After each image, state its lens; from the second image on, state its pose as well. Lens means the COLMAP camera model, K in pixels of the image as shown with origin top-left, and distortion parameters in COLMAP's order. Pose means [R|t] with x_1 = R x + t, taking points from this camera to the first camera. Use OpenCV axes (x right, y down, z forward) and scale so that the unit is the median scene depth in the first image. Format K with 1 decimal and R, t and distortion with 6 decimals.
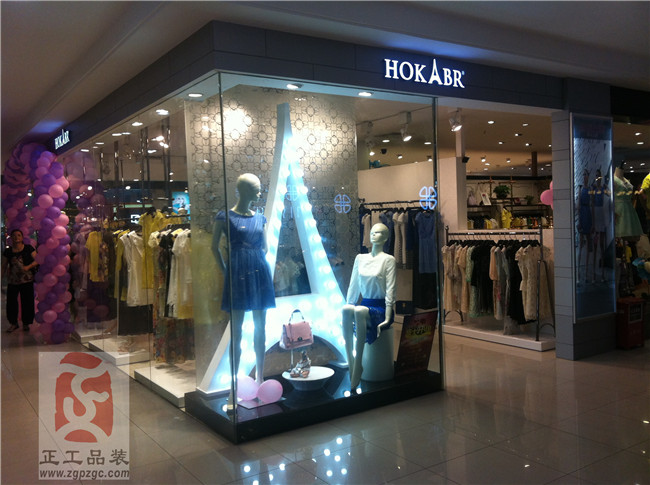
lens RADIAL K [[614.9, 0, 320.8], [0, 614.9, 243.0], [0, 0, 1]] dist [0.020082, 0.000000]
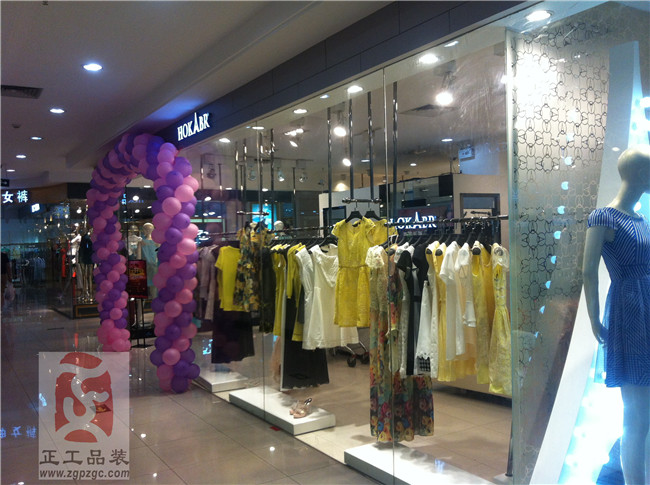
lens RADIAL K [[614.9, 0, 327.2], [0, 614.9, 243.7], [0, 0, 1]] dist [0.020082, 0.000000]
pose [[0.999700, 0.006705, -0.023539, -0.237113], [-0.007383, 0.999556, -0.028861, -0.000571], [0.023335, 0.029026, 0.999306, 0.245111]]
